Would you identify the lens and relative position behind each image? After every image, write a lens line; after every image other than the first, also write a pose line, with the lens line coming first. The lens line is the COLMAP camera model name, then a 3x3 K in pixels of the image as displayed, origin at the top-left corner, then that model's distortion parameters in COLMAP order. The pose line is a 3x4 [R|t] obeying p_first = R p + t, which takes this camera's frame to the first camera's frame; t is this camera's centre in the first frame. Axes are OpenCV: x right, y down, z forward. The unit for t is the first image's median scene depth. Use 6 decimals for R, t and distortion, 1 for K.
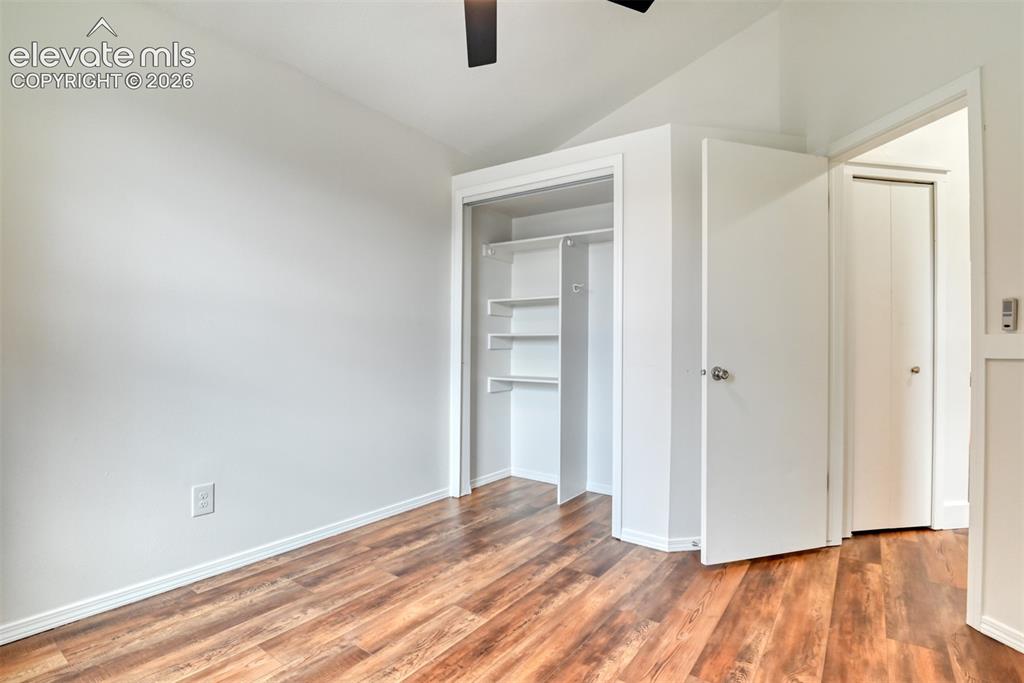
lens RADIAL K [[498.6, 0, 509.4], [0, 498.6, 340.2], [0, 0, 1]] dist [-0.023935, -0.002718]
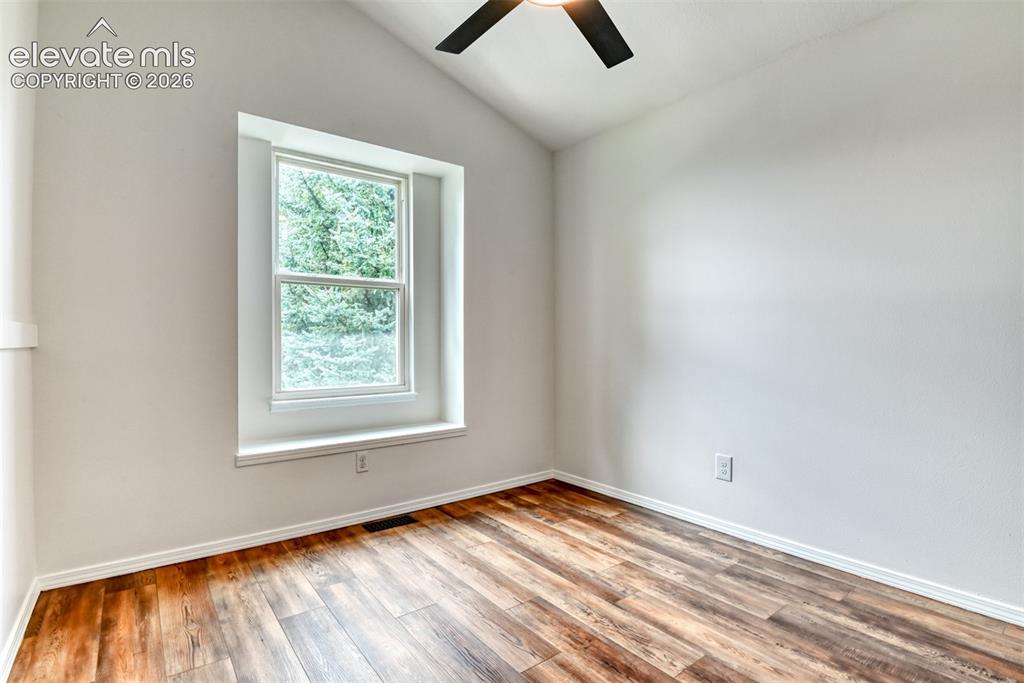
lens RADIAL K [[498.6, 0, 512.1], [0, 498.6, 343.7], [0, 0, 1]] dist [-0.023935, -0.002718]
pose [[-0.288390, -0.005618, -0.957496, 0.729283], [0.011877, 0.999885, -0.009443, 0.027552], [0.957439, -0.014095, -0.288290, 0.901399]]
